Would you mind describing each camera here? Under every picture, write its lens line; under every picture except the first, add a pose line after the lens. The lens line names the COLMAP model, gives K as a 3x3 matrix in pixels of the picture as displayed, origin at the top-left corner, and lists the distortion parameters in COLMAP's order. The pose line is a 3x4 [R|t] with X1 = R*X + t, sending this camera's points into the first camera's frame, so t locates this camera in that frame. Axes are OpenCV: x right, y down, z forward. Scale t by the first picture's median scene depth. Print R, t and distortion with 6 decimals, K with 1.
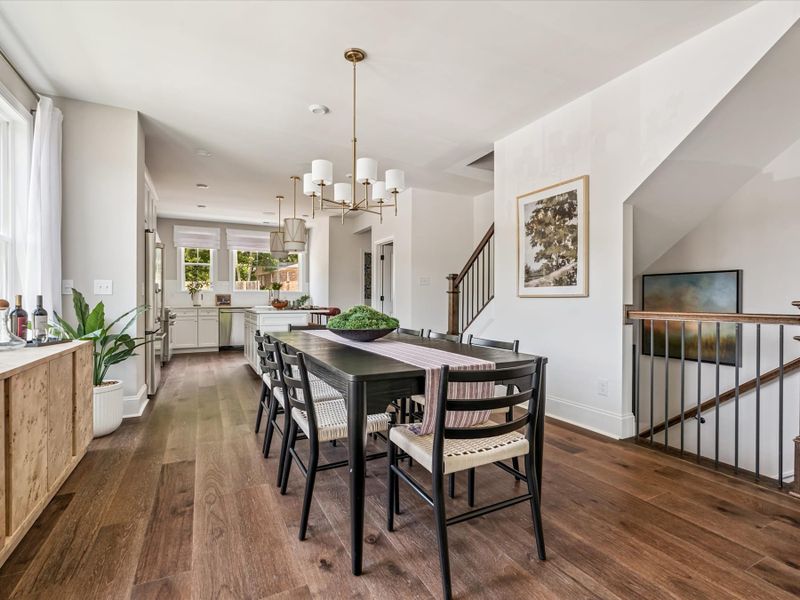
lens RADIAL K [[397.1, 0, 403.4], [0, 397.1, 300.0], [0, 0, 1]] dist [-0.002341, -0.000430]
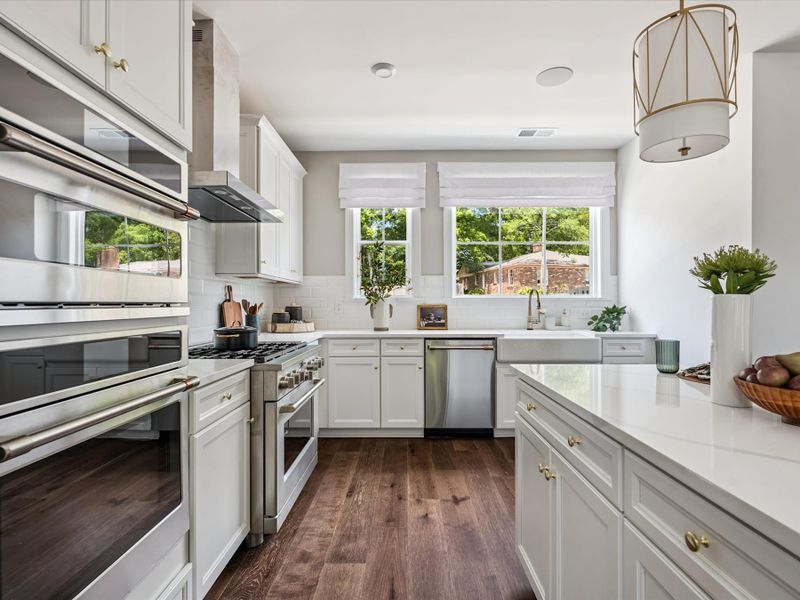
lens RADIAL K [[417.9, 0, 400.0], [0, 417.9, 300.0], [0, 0, 1]] dist [-0.000411, -0.000004]
pose [[0.884150, -0.006388, -0.467160, -0.643284], [0.002049, 0.999950, -0.009796, -0.037212], [0.467199, 0.007704, 0.884119, 1.365752]]
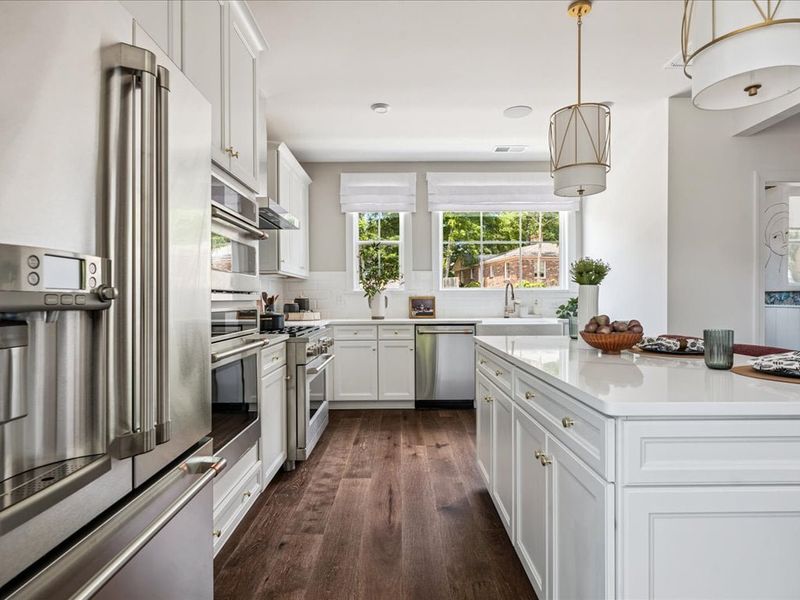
lens RADIAL K [[443.2, 0, 400.0], [0, 443.2, 300.0], [0, 0, 1]] dist [-0.000675, 0.000341]
pose [[0.891388, -0.003999, -0.453223, -0.524078], [0.005670, 0.999981, 0.002327, -0.027492], [0.453205, -0.004644, 0.891394, 1.132772]]
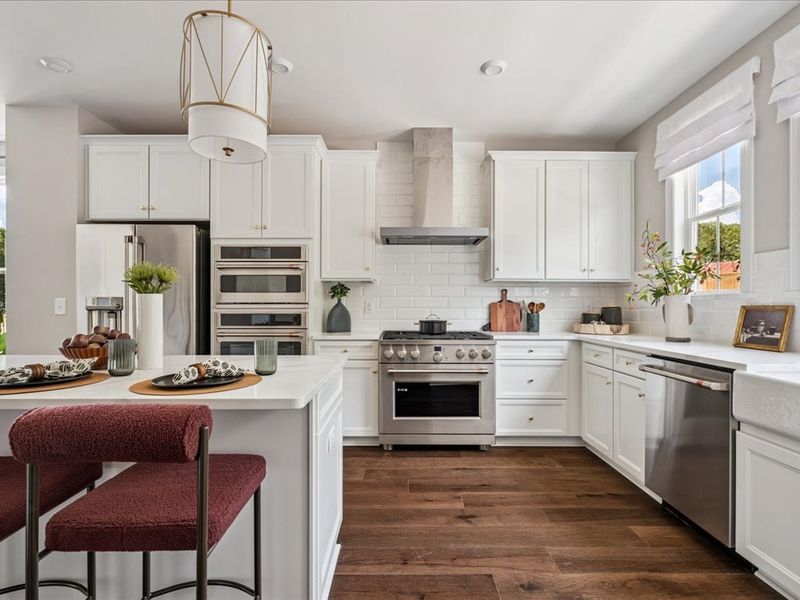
lens RADIAL K [[401.1, 0, 401.2], [0, 401.1, 303.4], [0, 0, 1]] dist [-0.000789, 0.000136]
pose [[-0.455623, -0.006712, -0.890147, -0.287407], [-0.001562, 0.999976, -0.006741, -0.032091], [0.890171, -0.001681, -0.455623, 2.242760]]
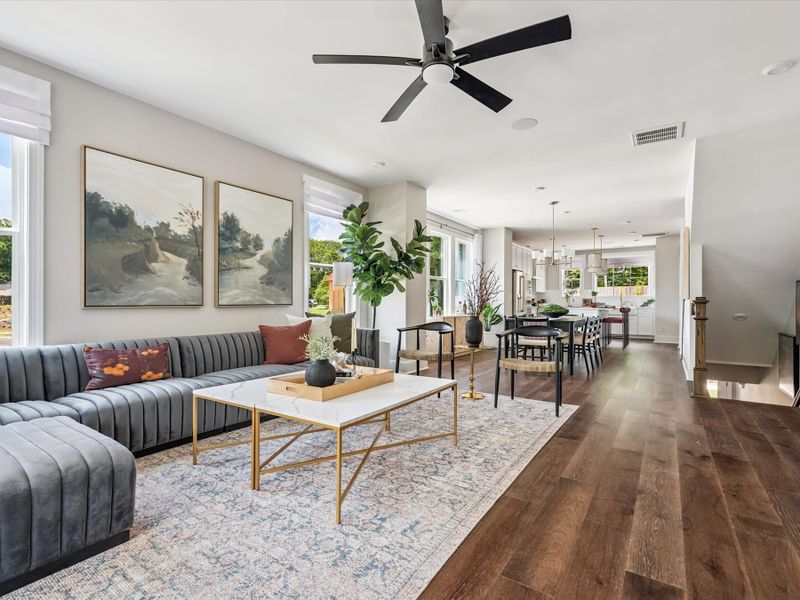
lens RADIAL K [[396.1, 0, 401.1], [0, 396.1, 301.5], [0, 0, 1]] dist [-0.004080, 0.000015]
pose [[0.484545, -0.002218, -0.874763, 1.245008], [-0.002171, 0.999991, -0.003738, 0.010323], [0.874763, 0.003710, 0.484536, -0.815890]]
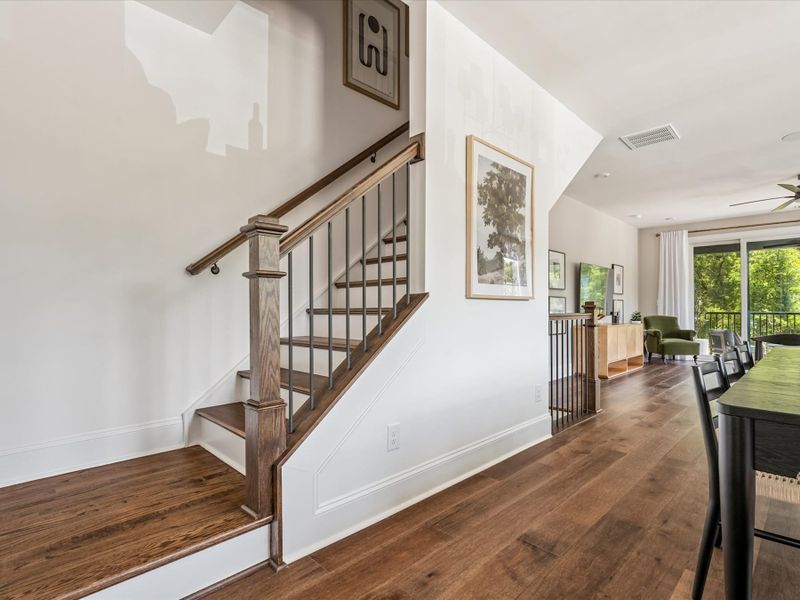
lens RADIAL K [[409.7, 0, 400.7], [0, 409.7, 304.1], [0, 0, 1]] dist [-0.001850, 0.000114]
pose [[-0.303162, 0.009059, 0.952896, -0.317937], [-0.001061, 0.999951, -0.009844, 0.010625], [-0.952938, -0.003995, -0.303137, 1.456522]]
